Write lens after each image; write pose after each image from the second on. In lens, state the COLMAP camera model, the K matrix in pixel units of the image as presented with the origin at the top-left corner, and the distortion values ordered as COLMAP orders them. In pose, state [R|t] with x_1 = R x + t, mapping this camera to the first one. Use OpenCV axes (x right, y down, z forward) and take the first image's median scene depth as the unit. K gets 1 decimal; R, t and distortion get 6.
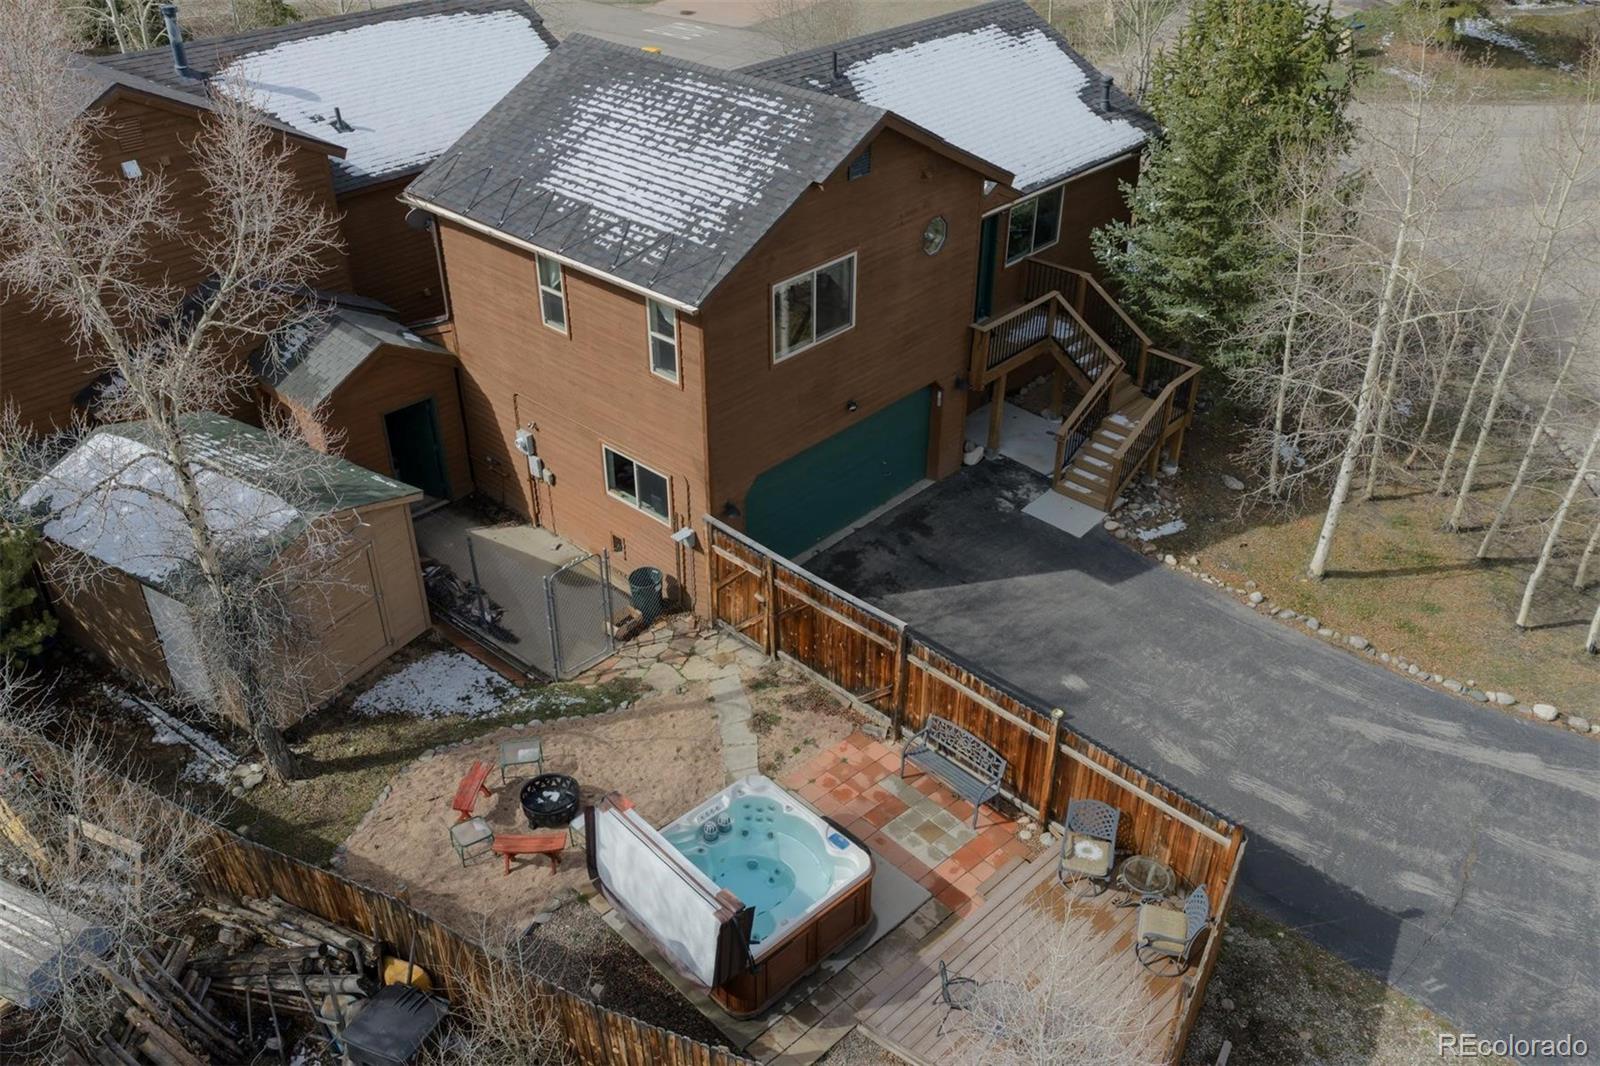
lens RADIAL K [[1352.7, 0, 797.3], [0, 1352.7, 572.4], [0, 0, 1]] dist [0.004693, -0.004694]
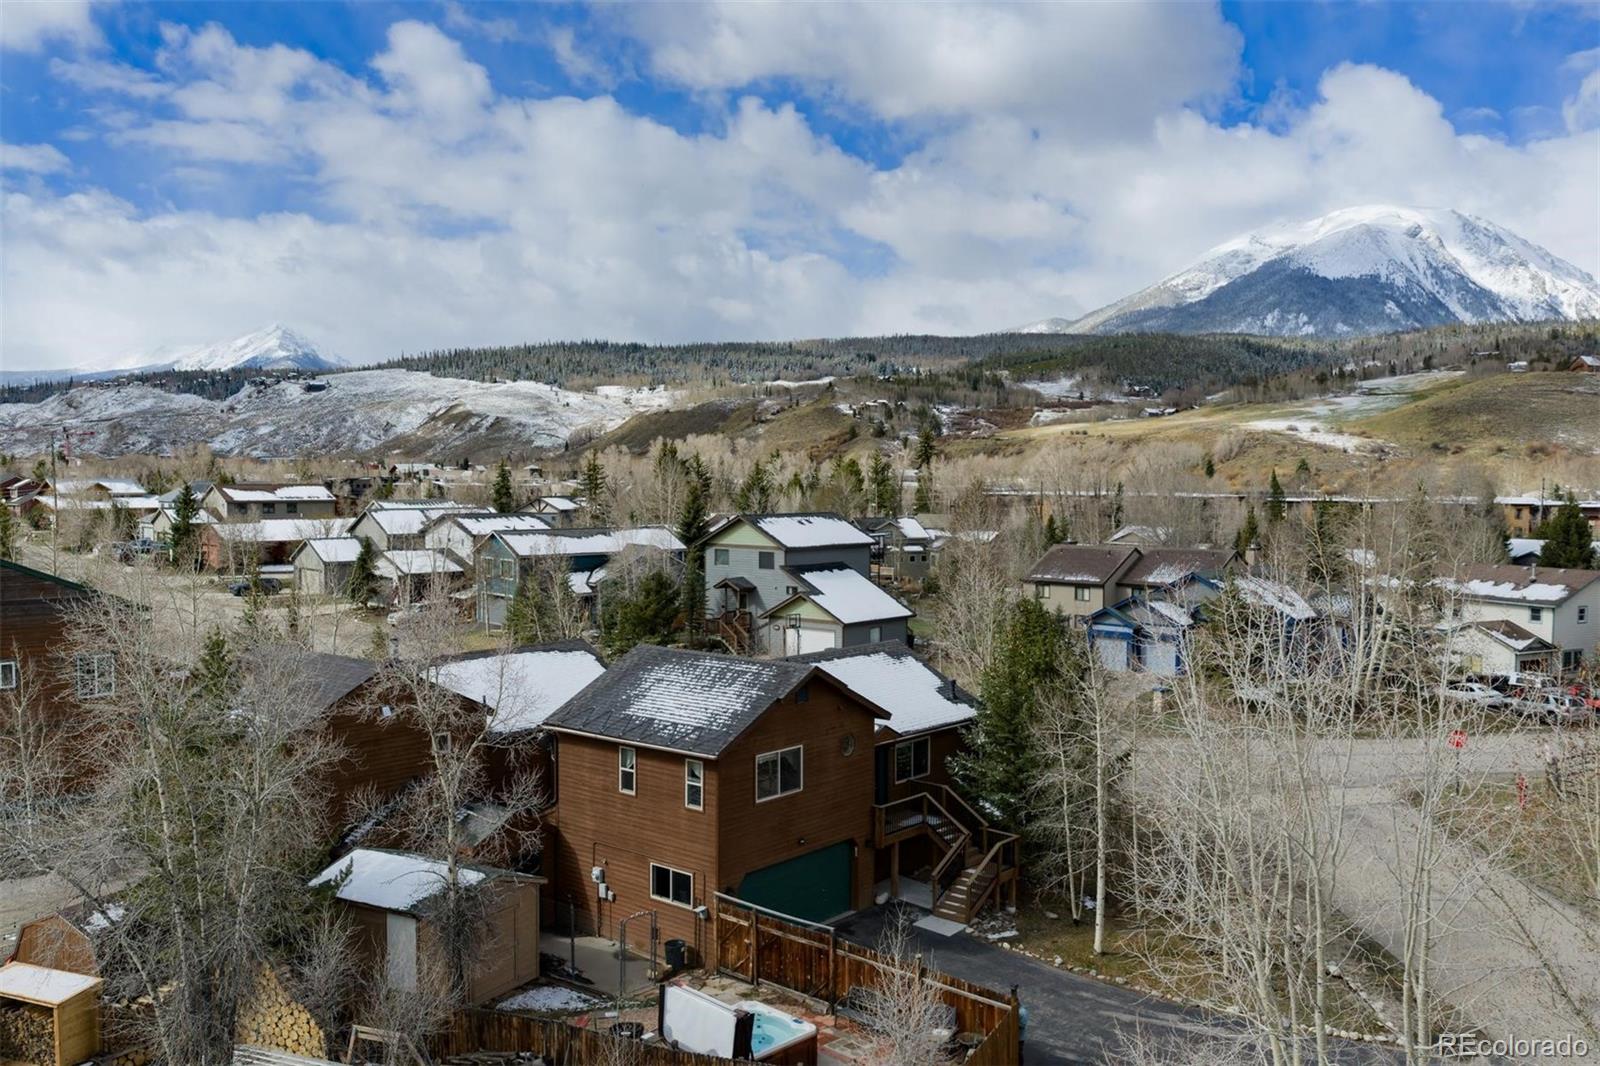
lens RADIAL K [[1529.1, 0, 853.1], [0, 1529.1, 559.4], [0, 0, 1]] dist [0.006453, -0.019327]
pose [[0.997324, -0.002731, 0.073055, -0.032601], [0.039435, 0.861540, -0.506156, 0.533927], [-0.061557, 0.507683, 0.859342, -0.799108]]
